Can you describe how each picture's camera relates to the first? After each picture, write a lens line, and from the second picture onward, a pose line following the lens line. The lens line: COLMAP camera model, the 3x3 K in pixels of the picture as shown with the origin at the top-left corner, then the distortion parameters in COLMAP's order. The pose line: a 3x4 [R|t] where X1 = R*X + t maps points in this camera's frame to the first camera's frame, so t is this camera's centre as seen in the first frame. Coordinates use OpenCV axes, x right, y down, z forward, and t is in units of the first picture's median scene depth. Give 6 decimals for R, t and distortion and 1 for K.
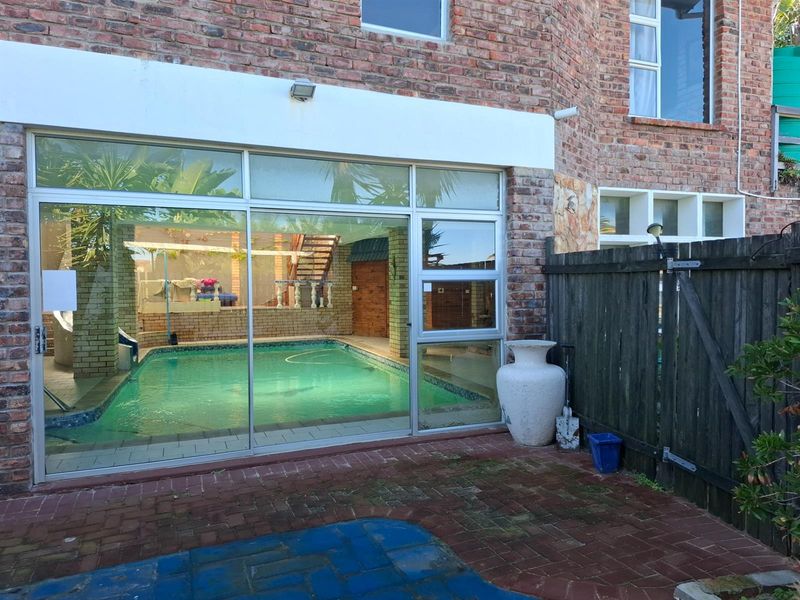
lens RADIAL K [[546.4, 0, 390.3], [0, 546.4, 297.1], [0, 0, 1]] dist [0.056140, -0.038415]
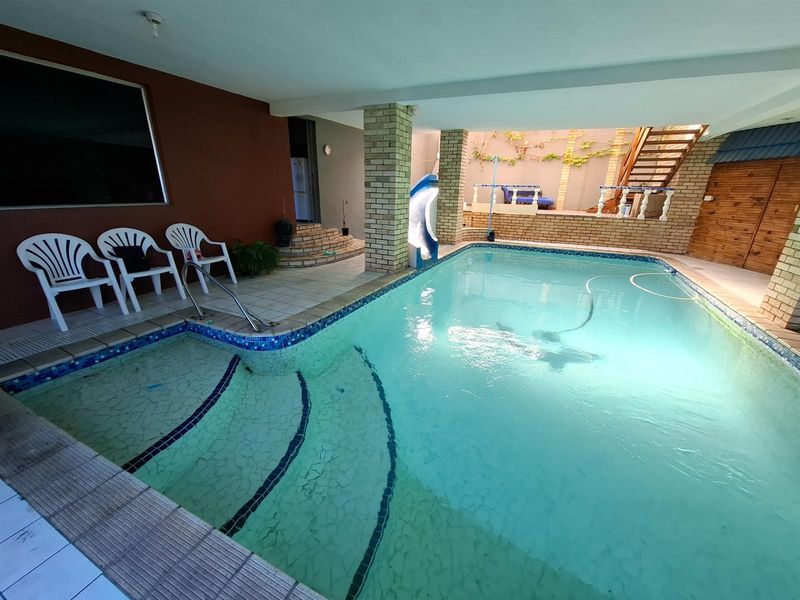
lens RADIAL K [[319.7, 0, 400.0], [0, 319.7, 300.0], [0, 0, 1]] dist [-0.021059, 0.010577]
pose [[0.703489, 0.255985, -0.663004, -0.131711], [-0.040072, 0.945684, 0.322609, -0.024170], [0.709575, -0.200384, 0.675536, 1.174809]]
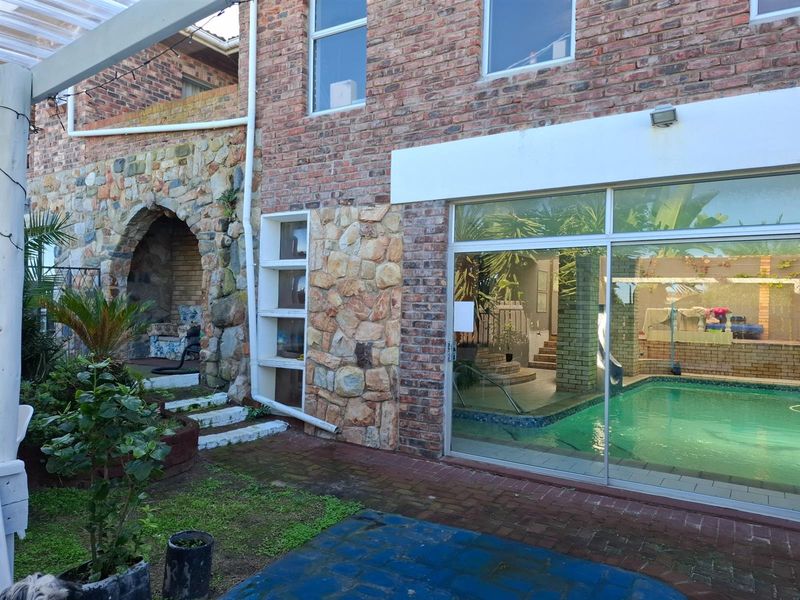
lens RADIAL K [[550.8, 0, 416.5], [0, 550.8, 302.5], [0, 0, 1]] dist [0.090230, -0.078256]
pose [[0.609191, 0.015455, -0.792873, 0.354968], [-0.045153, 0.998864, -0.015222, -0.017843], [0.791737, 0.045074, 0.609197, 0.077428]]
